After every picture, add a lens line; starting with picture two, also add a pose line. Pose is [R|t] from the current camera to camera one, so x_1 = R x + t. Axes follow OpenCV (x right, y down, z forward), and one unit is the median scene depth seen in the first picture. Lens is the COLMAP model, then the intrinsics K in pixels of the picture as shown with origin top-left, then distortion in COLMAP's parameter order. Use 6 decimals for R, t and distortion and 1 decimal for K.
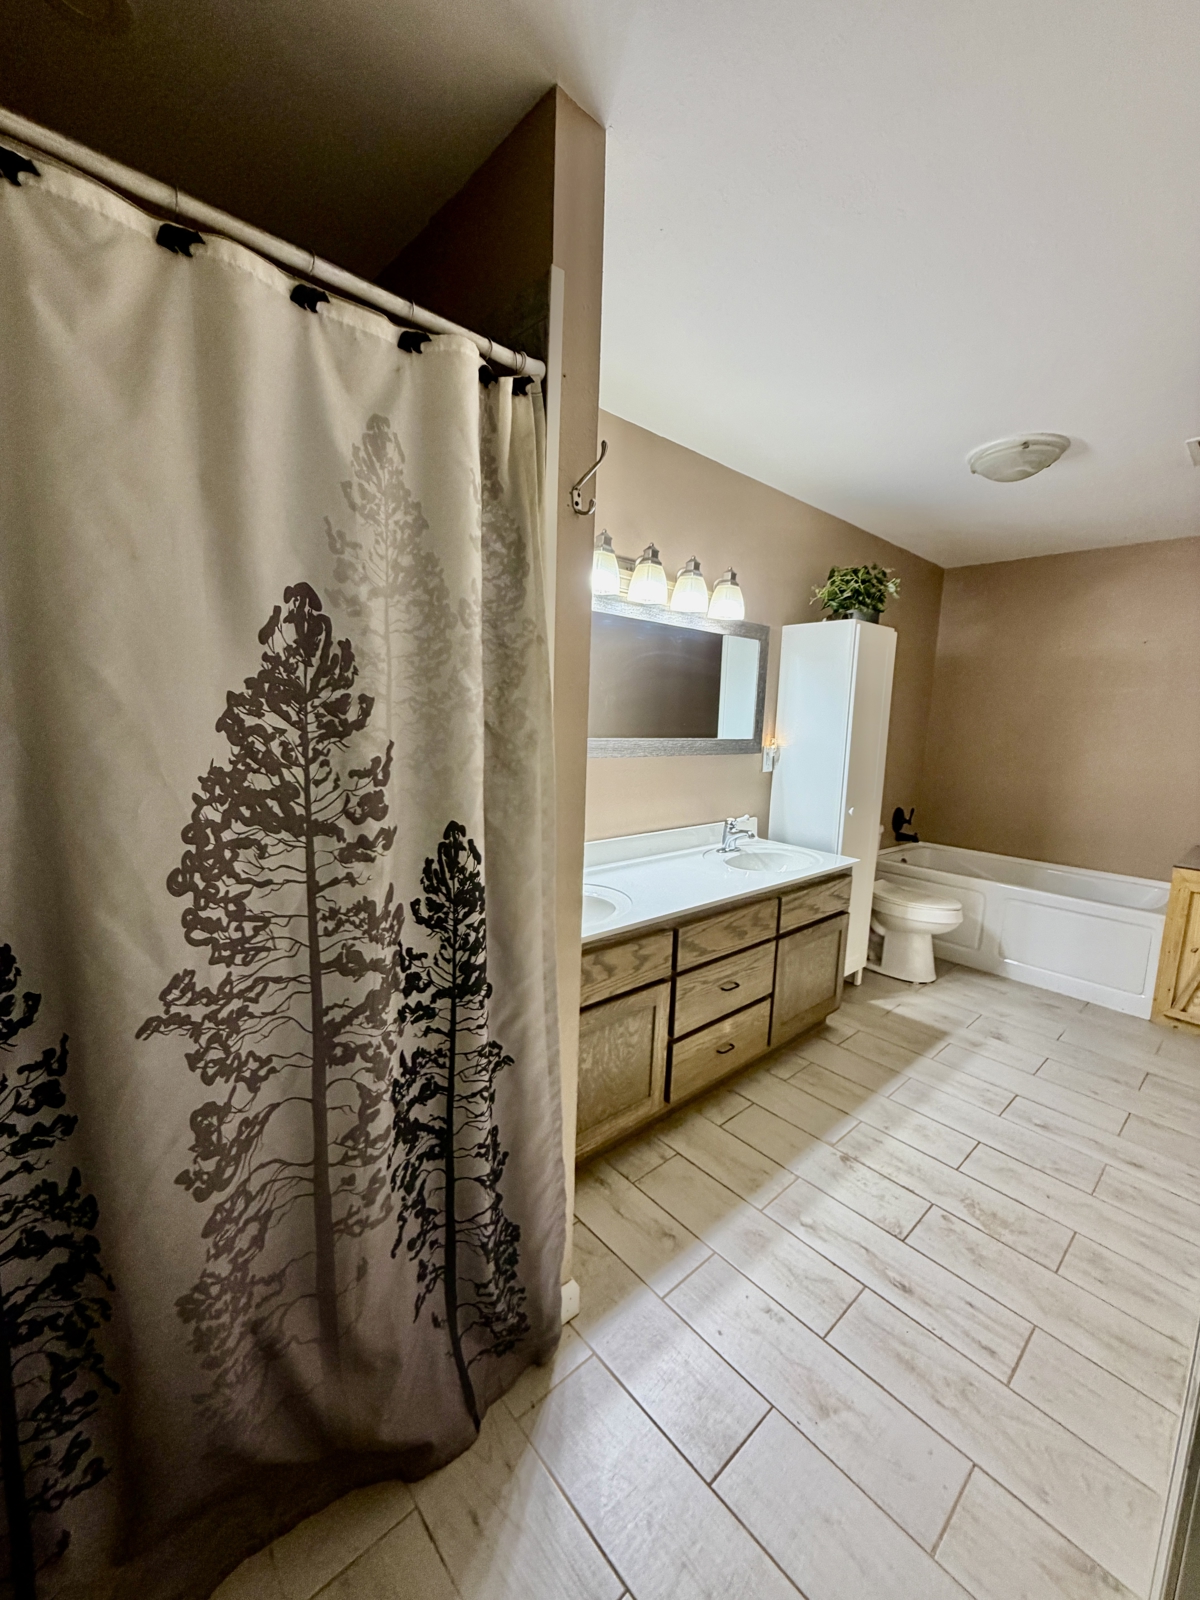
lens RADIAL K [[634.9, 0, 602.7], [0, 634.9, 797.1], [0, 0, 1]] dist [-0.002341, -0.000273]
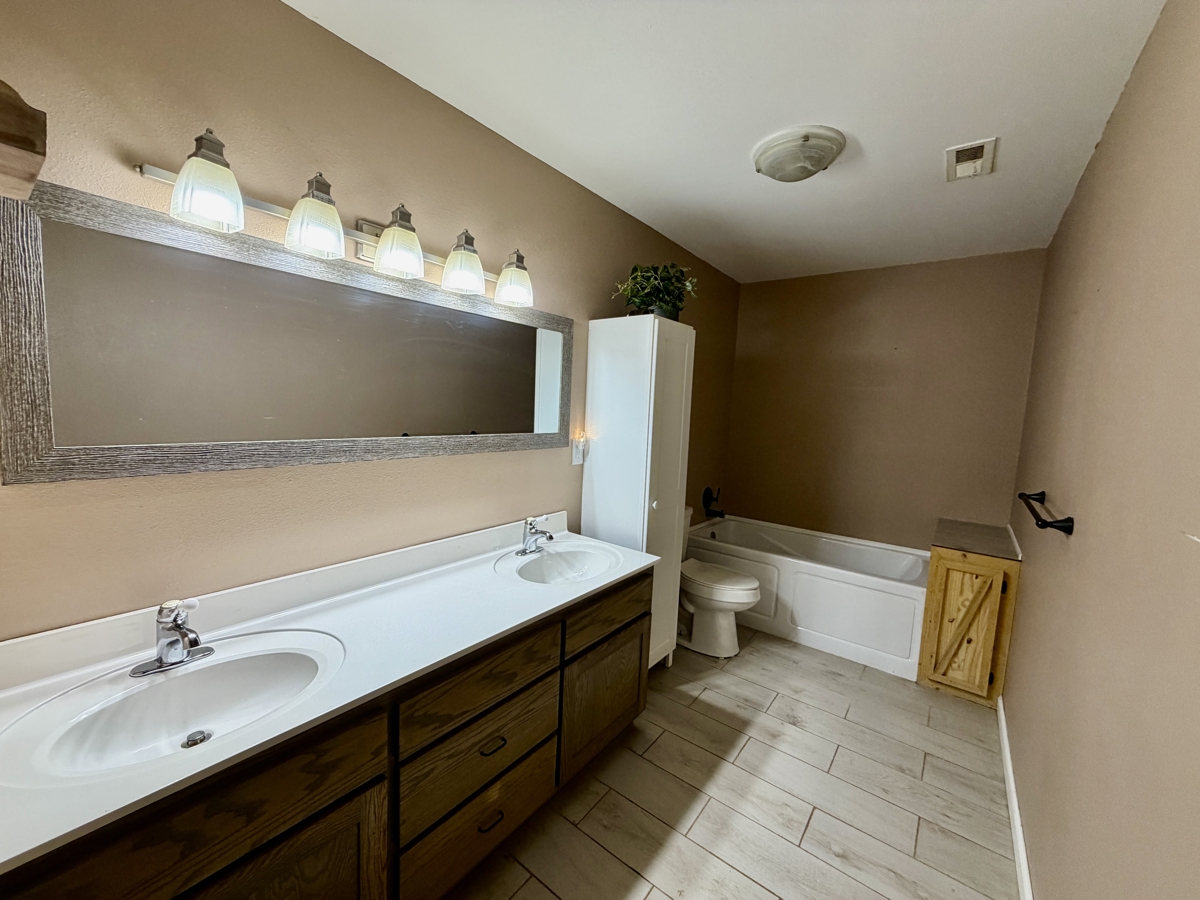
lens RADIAL K [[476.2, 0, 597.6], [0, 476.2, 450.5], [0, 0, 1]] dist [-0.002341, -0.000273]
pose [[0.983150, -0.009845, 0.182536, 0.169207], [0.014826, 0.999553, -0.025948, -0.046418], [-0.182199, 0.028217, 0.982857, 0.279744]]
